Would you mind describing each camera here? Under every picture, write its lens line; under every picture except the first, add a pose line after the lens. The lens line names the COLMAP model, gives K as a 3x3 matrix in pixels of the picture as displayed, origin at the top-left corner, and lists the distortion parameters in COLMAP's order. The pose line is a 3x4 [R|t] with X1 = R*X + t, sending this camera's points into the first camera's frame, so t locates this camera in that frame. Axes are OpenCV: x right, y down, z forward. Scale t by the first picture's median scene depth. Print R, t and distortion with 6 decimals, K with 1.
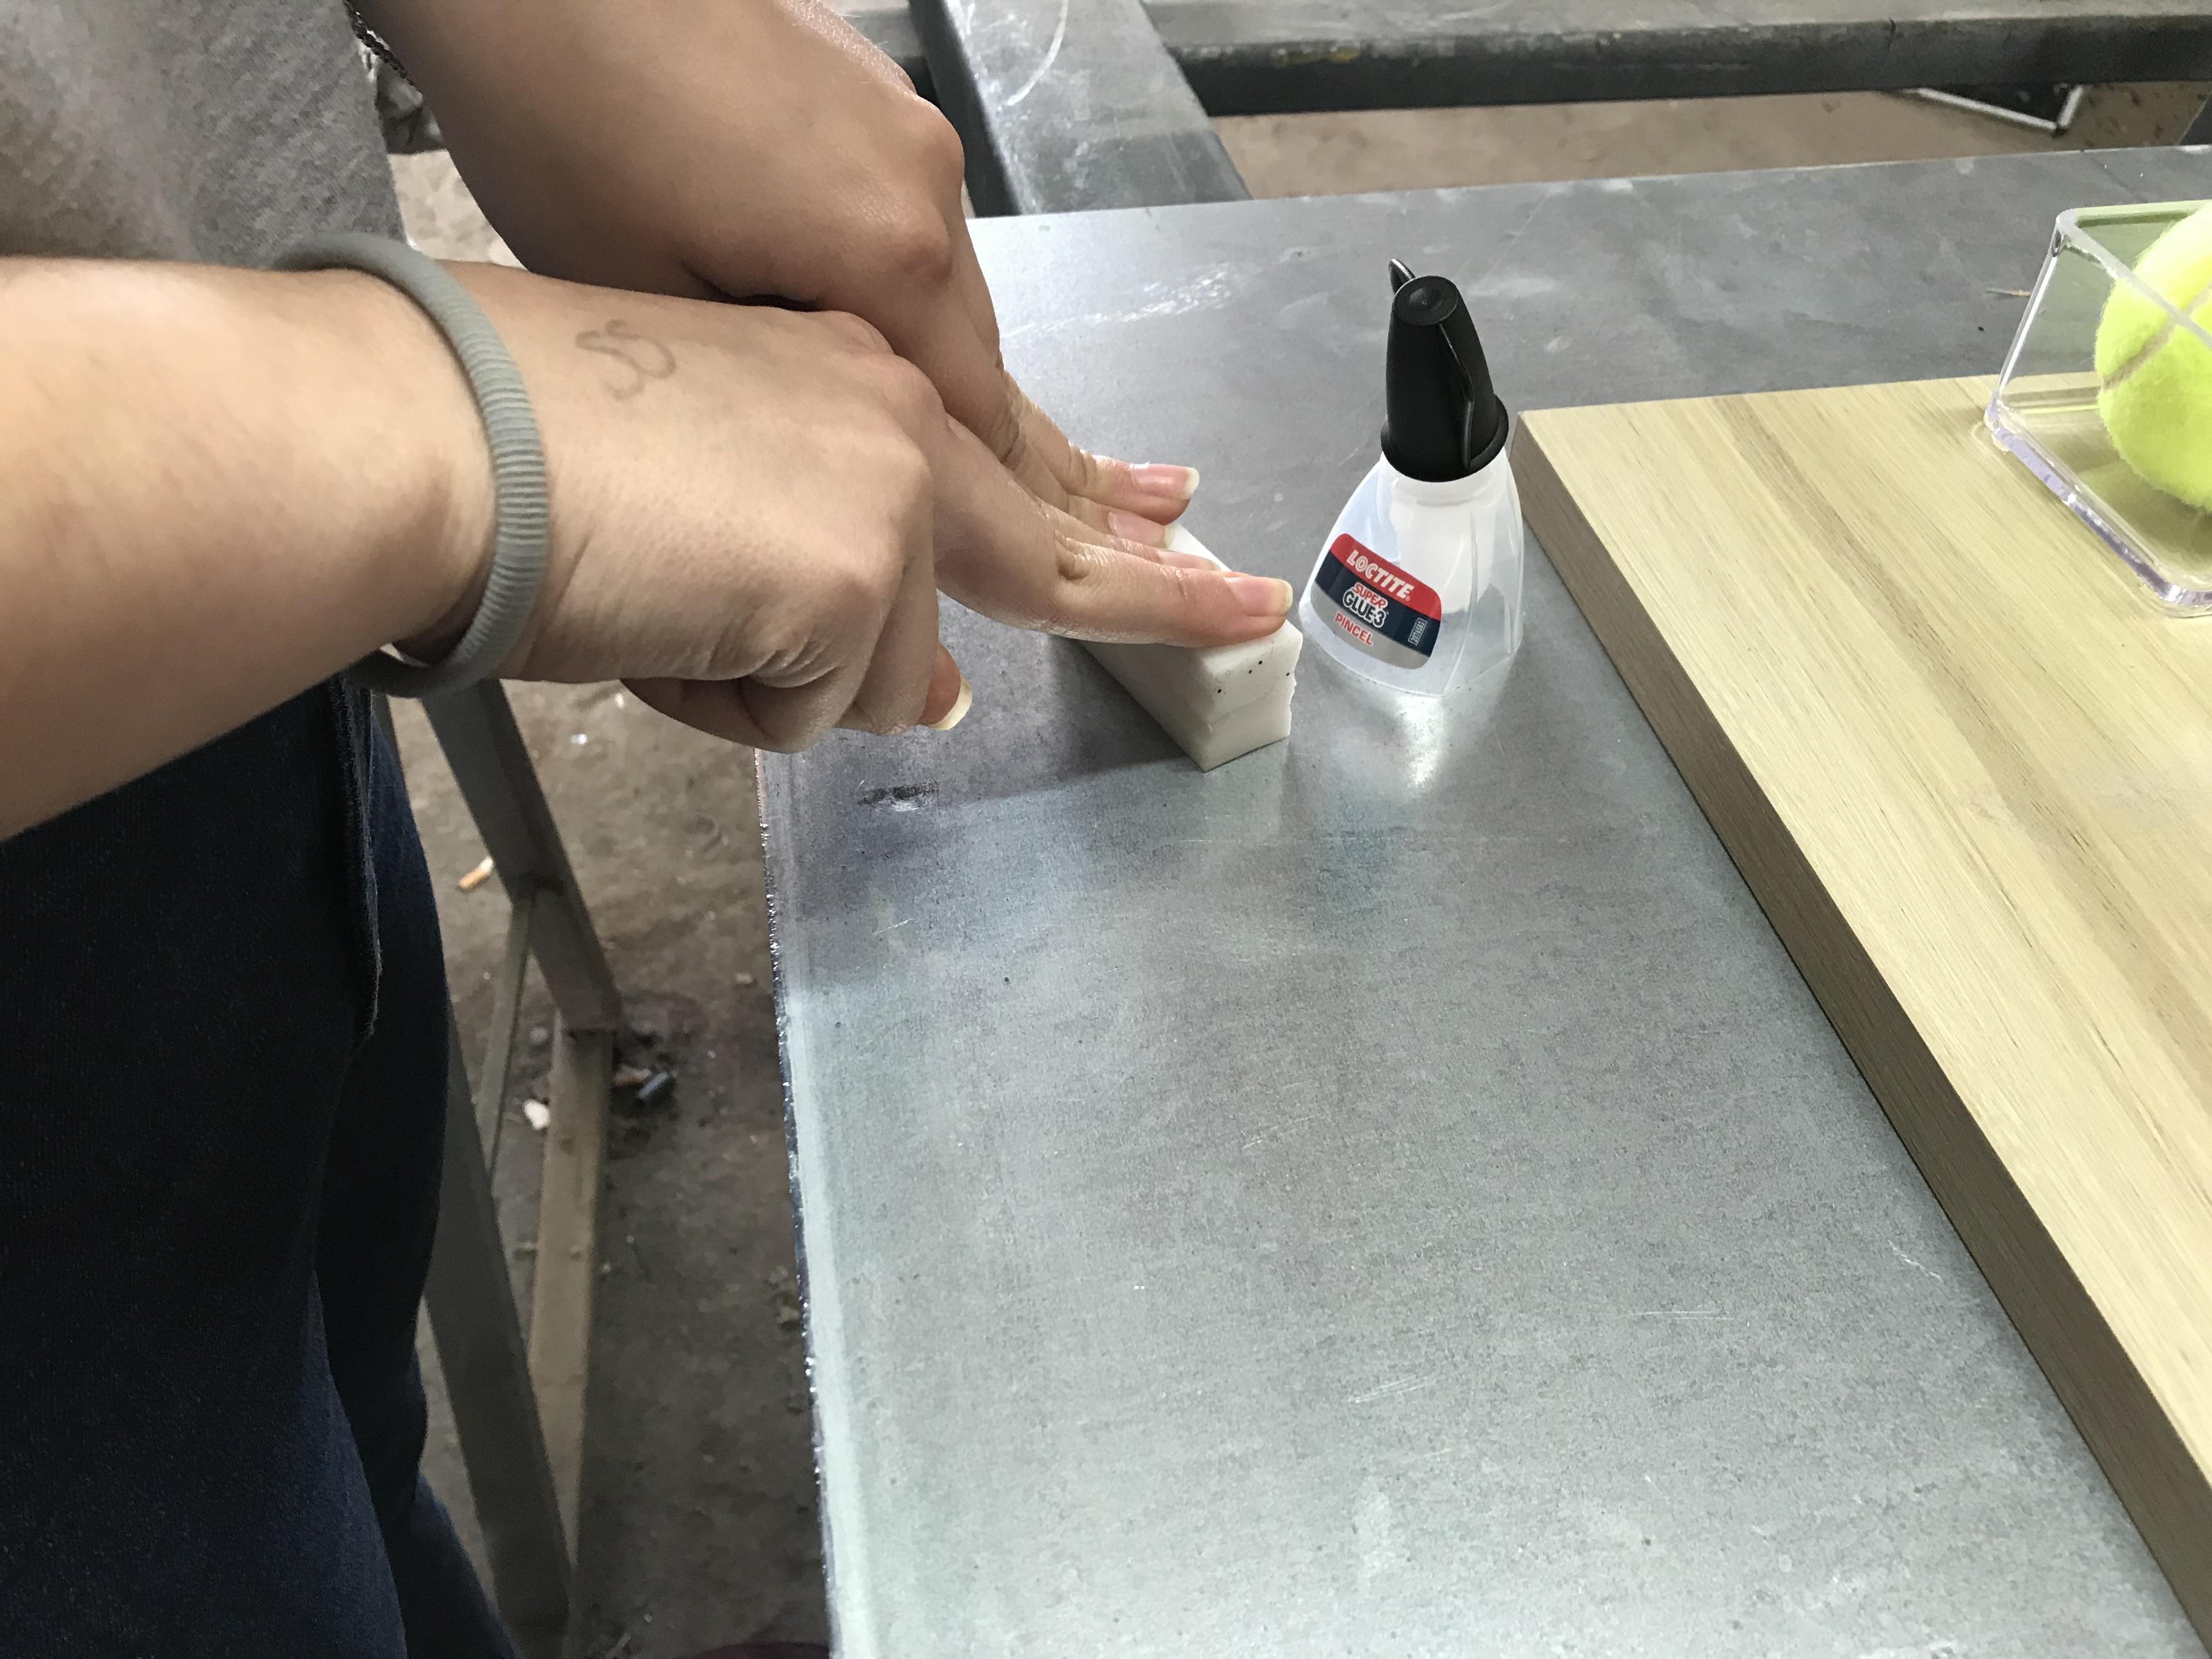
lens RADIAL K [[1802.9, 0, 1110.4], [0, 1802.9, 820.6], [0, 0, 1]] dist [-0.003549, 0.019894]
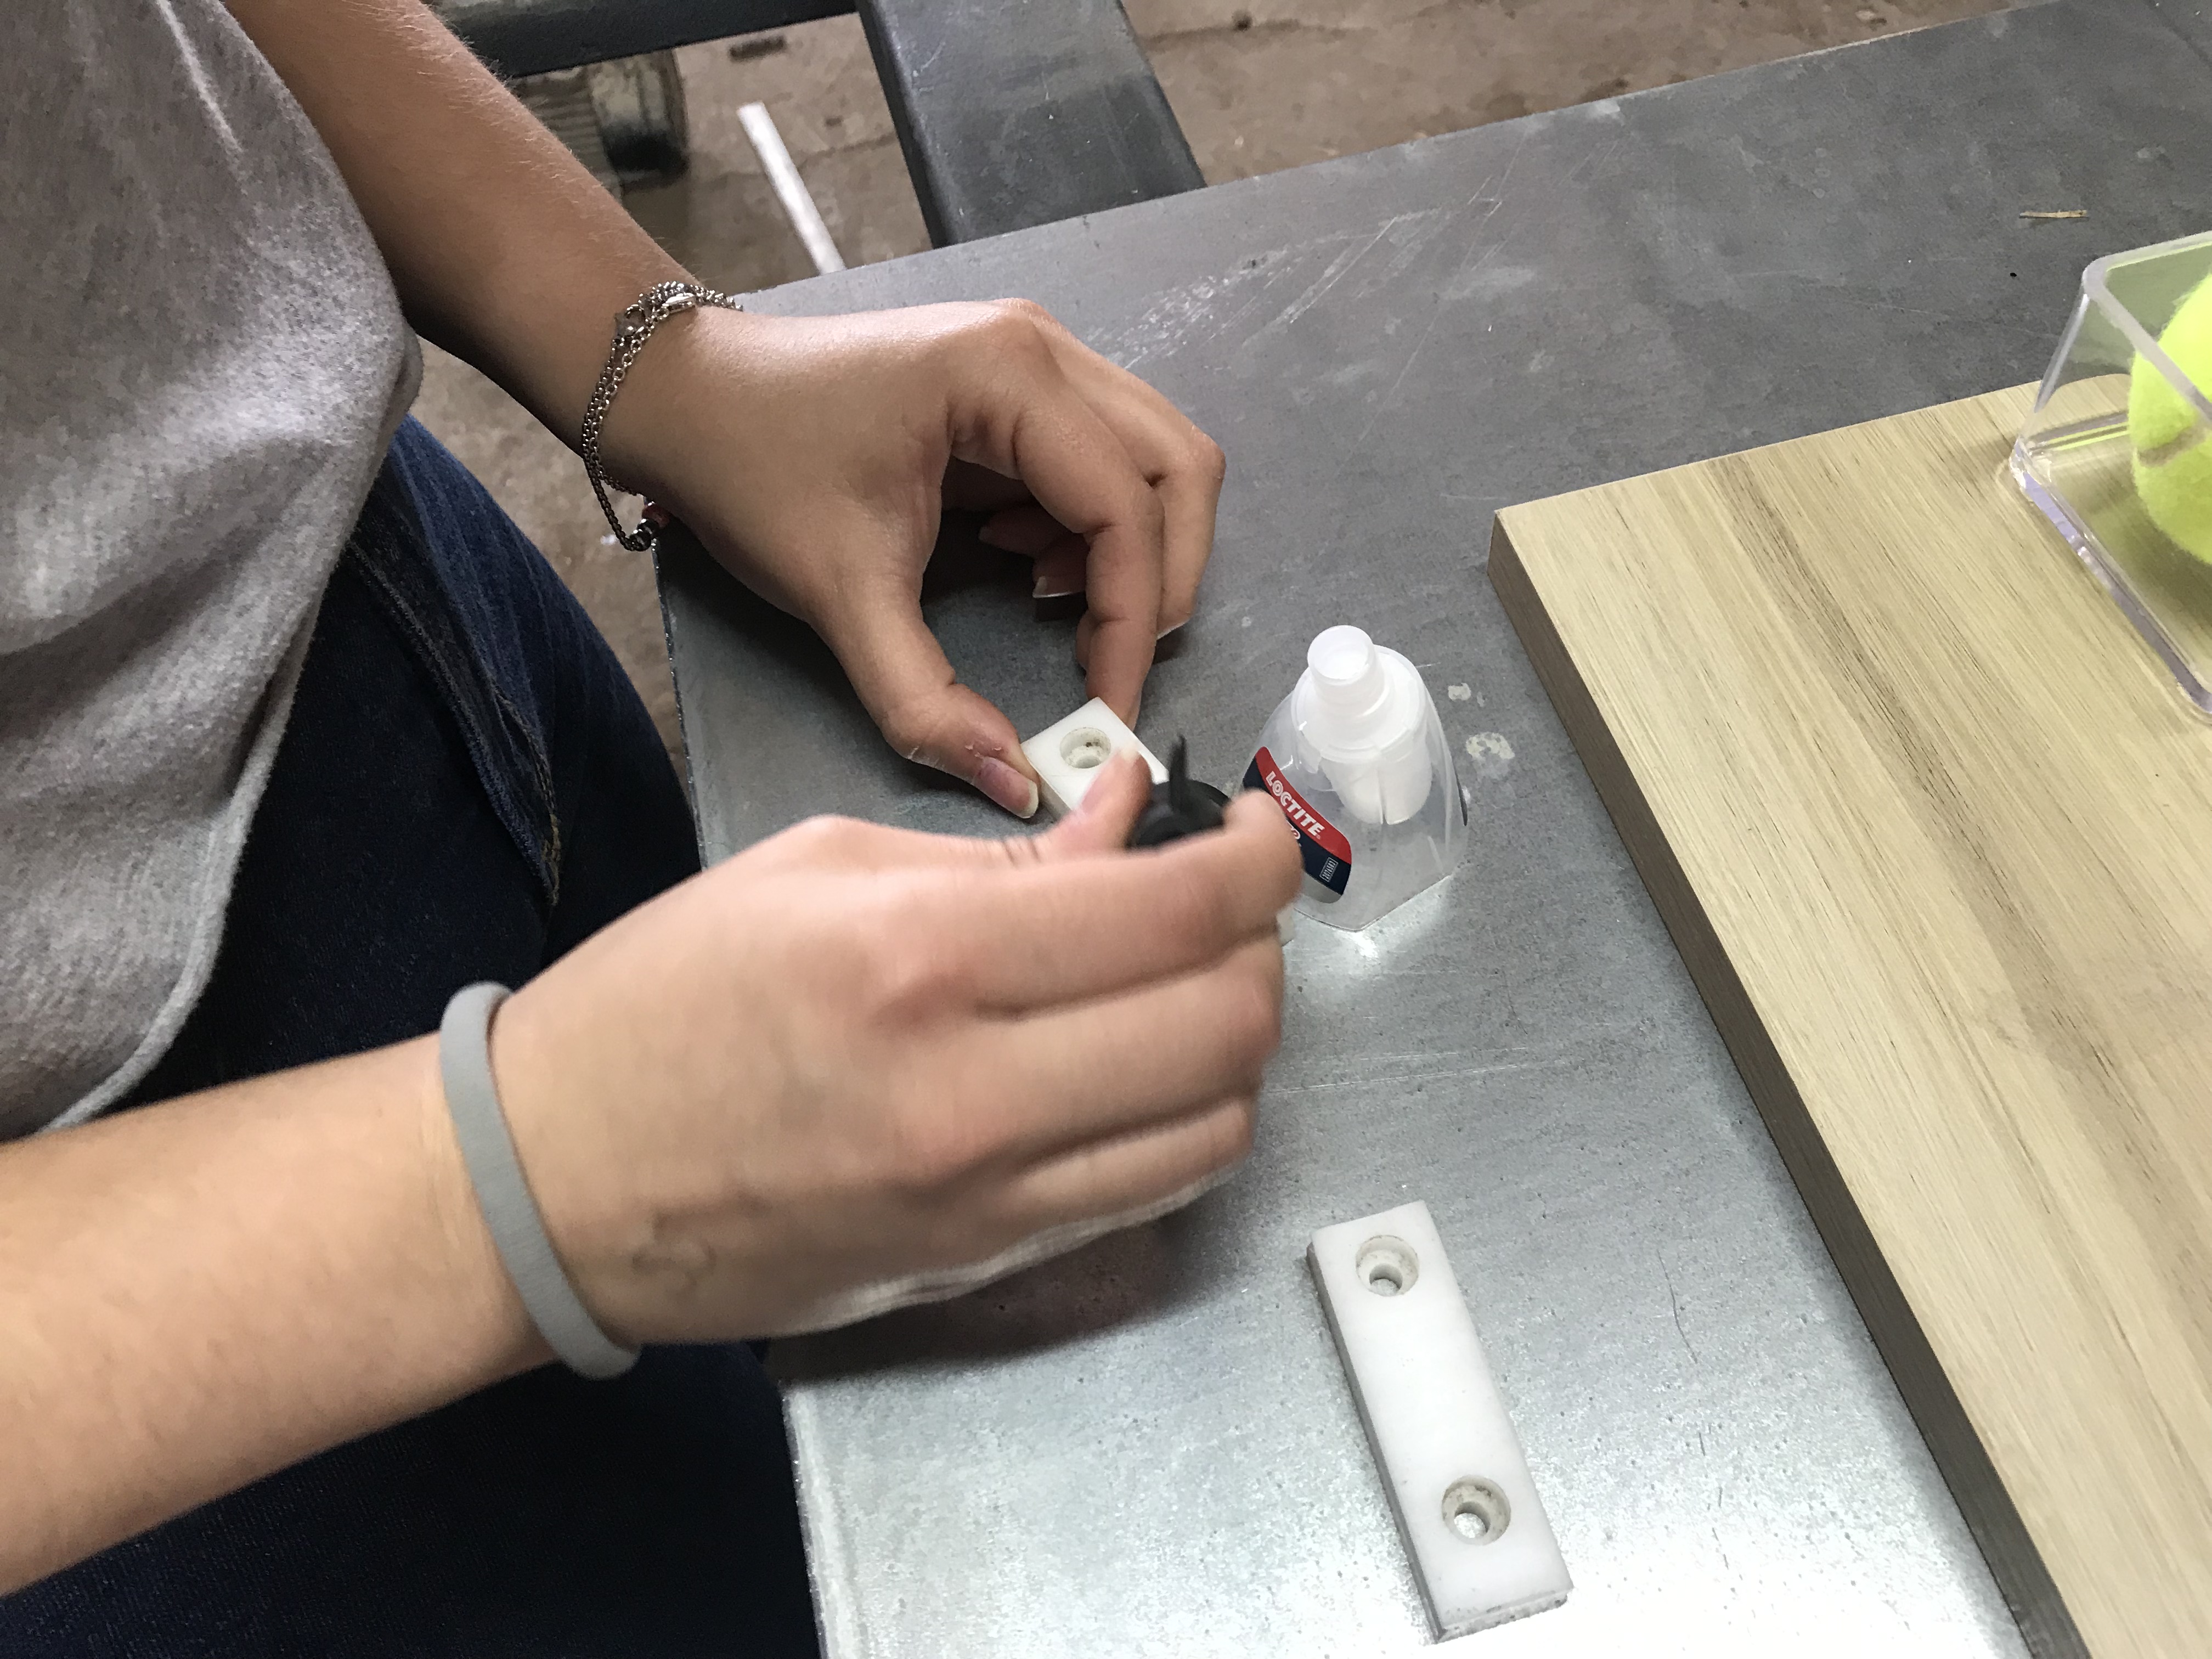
lens RADIAL K [[1802.9, 0, 1106.6], [0, 1802.9, 831.1], [0, 0, 1]] dist [-0.003549, 0.019894]
pose [[0.993092, -0.105337, -0.051693, 0.063457], [0.113284, 0.975517, 0.188504, -0.284111], [0.030571, -0.193058, 0.980711, 0.060732]]
